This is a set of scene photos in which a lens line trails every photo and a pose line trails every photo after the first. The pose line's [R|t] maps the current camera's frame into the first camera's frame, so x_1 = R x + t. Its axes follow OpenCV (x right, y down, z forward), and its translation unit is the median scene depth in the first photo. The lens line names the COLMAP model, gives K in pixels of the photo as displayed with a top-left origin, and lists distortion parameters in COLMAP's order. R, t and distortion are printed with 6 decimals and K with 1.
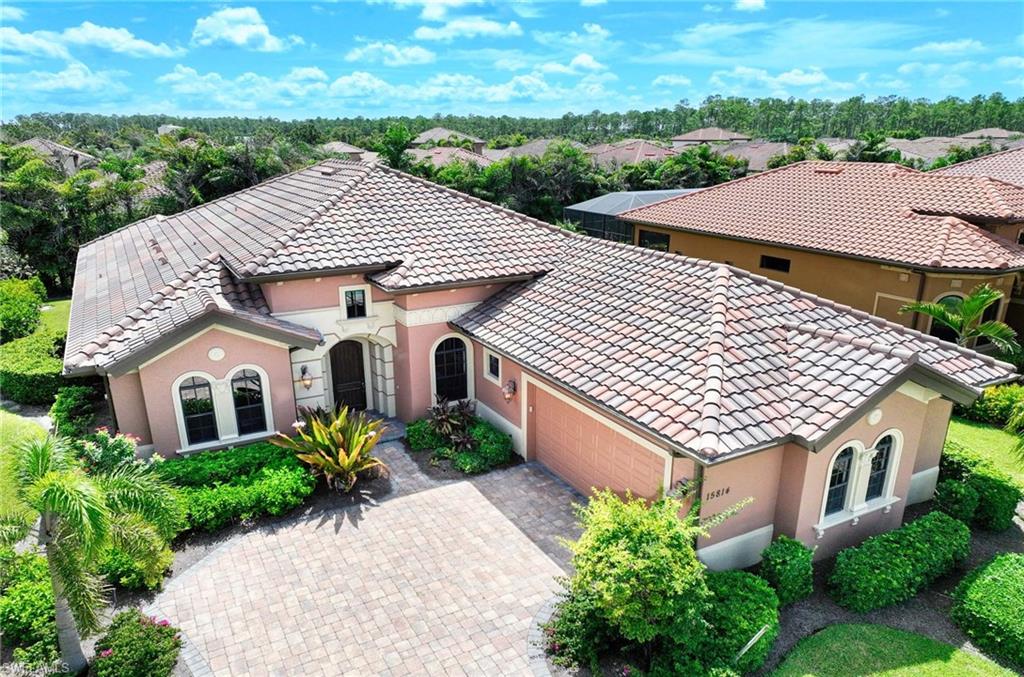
lens RADIAL K [[735.0, 0, 513.0], [0, 735.0, 303.7], [0, 0, 1]] dist [0.001136, 0.007991]
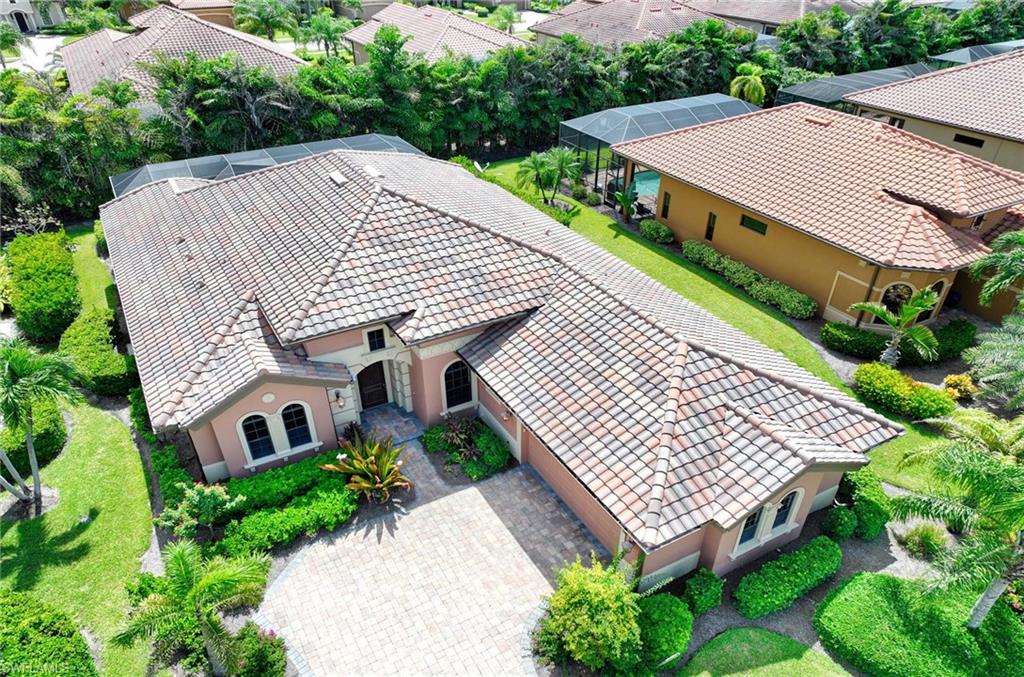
lens RADIAL K [[734.3, 0, 513.2], [0, 734.3, 370.1], [0, 0, 1]] dist [0.000346, -0.000502]
pose [[0.999985, -0.003668, 0.003943, 0.000950], [0.002130, 0.941873, 0.335962, -0.394930], [-0.004947, -0.335949, 0.941867, -0.143870]]
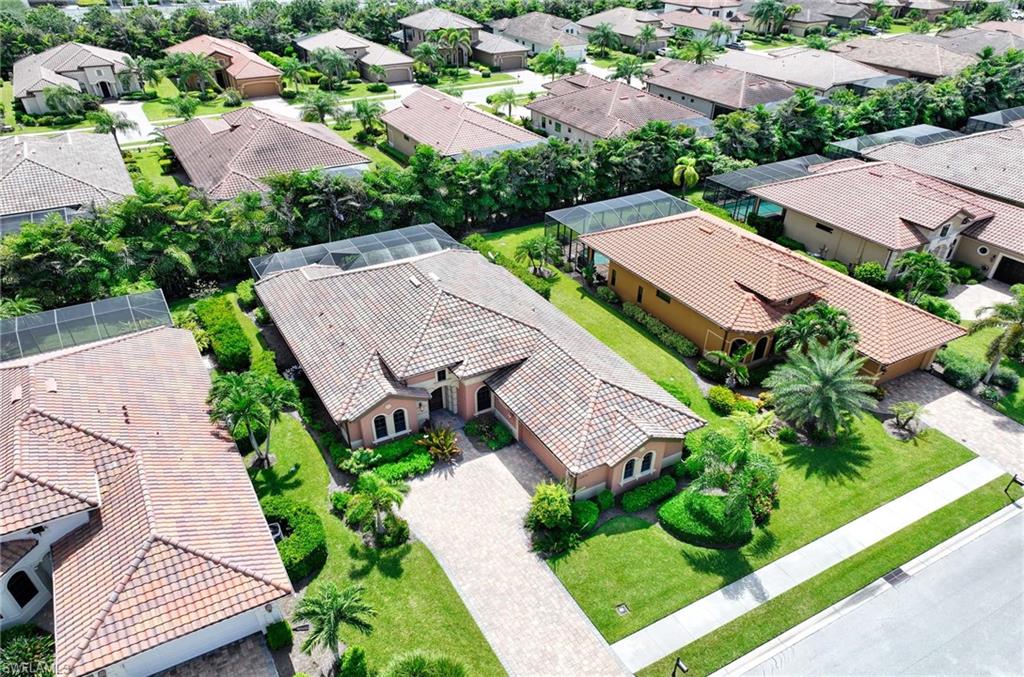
lens RADIAL K [[734.3, 0, 513.2], [0, 734.3, 370.1], [0, 0, 1]] dist [0.000346, -0.000502]
pose [[0.999965, -0.002112, 0.008063, -0.017165], [-0.000718, 0.941961, 0.335722, -0.860614], [-0.008304, -0.335716, 0.941927, -1.233767]]
